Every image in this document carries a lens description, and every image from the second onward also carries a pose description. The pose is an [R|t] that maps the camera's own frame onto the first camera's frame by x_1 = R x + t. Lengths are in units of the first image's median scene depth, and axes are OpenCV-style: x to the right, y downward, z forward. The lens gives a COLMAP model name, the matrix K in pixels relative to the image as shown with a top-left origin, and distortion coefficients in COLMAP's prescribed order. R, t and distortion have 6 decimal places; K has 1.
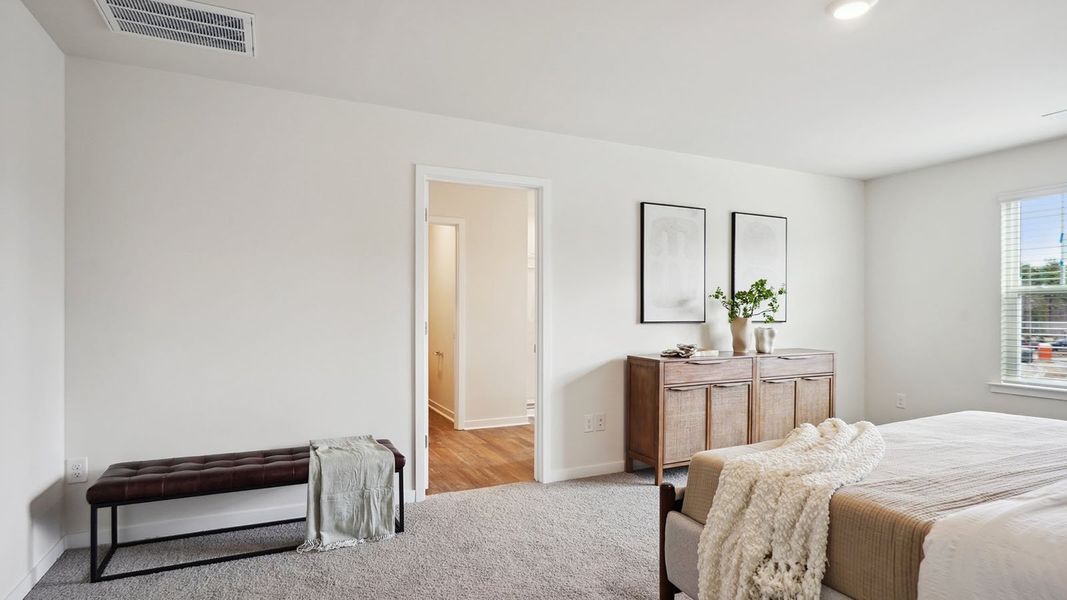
lens RADIAL K [[554.1, 0, 531.5], [0, 554.1, 311.9], [0, 0, 1]] dist [-0.000406, -0.000127]
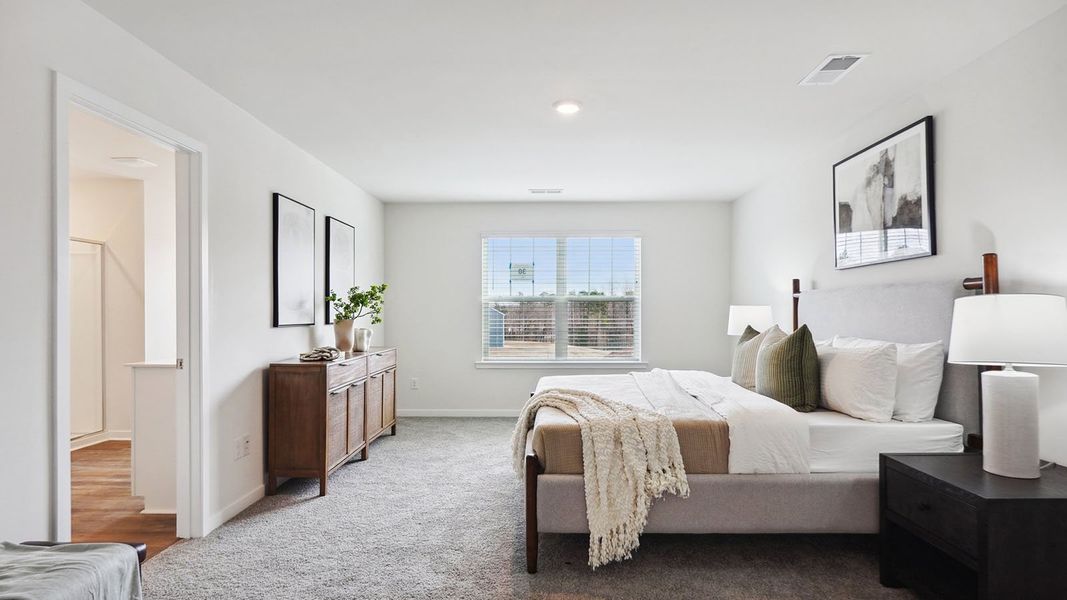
lens RADIAL K [[566.3, 0, 529.7], [0, 566.3, 302.5], [0, 0, 1]] dist [-0.071865, 0.051244]
pose [[0.442053, 0.012120, 0.896907, -0.443124], [0.004710, 0.999864, -0.015833, -0.002801], [-0.896977, 0.011223, 0.441935, 0.231680]]
